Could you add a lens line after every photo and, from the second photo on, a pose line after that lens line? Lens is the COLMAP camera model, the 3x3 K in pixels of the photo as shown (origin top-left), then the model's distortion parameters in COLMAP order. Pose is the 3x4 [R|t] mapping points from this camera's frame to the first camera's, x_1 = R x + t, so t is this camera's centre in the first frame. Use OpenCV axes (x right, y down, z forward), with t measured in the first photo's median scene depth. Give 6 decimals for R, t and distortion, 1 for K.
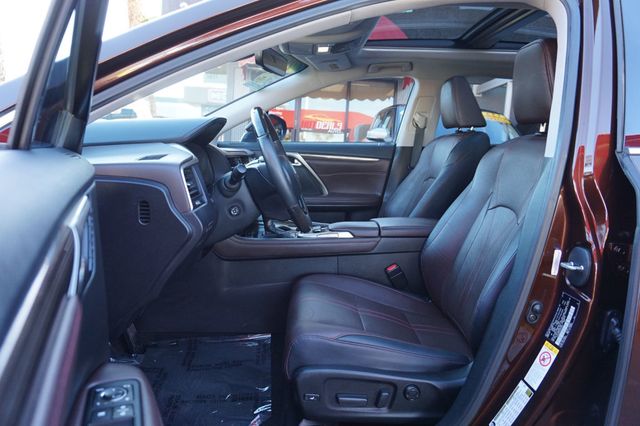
lens RADIAL K [[429.9, 0, 323.2], [0, 429.9, 210.3], [0, 0, 1]] dist [-0.033526, 0.023014]
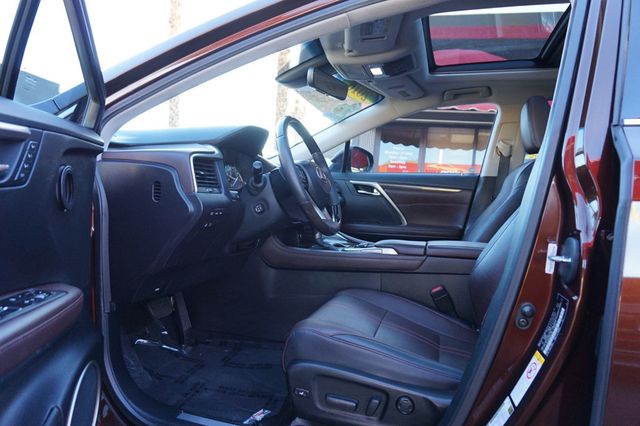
lens RADIAL K [[429.9, 0, 325.8], [0, 429.9, 210.9], [0, 0, 1]] dist [-0.033526, 0.023014]
pose [[0.951729, 0.030563, -0.305414, 0.284146], [-0.068785, 0.990960, -0.115181, 0.119996], [0.299133, 0.130629, 0.945228, 0.028805]]
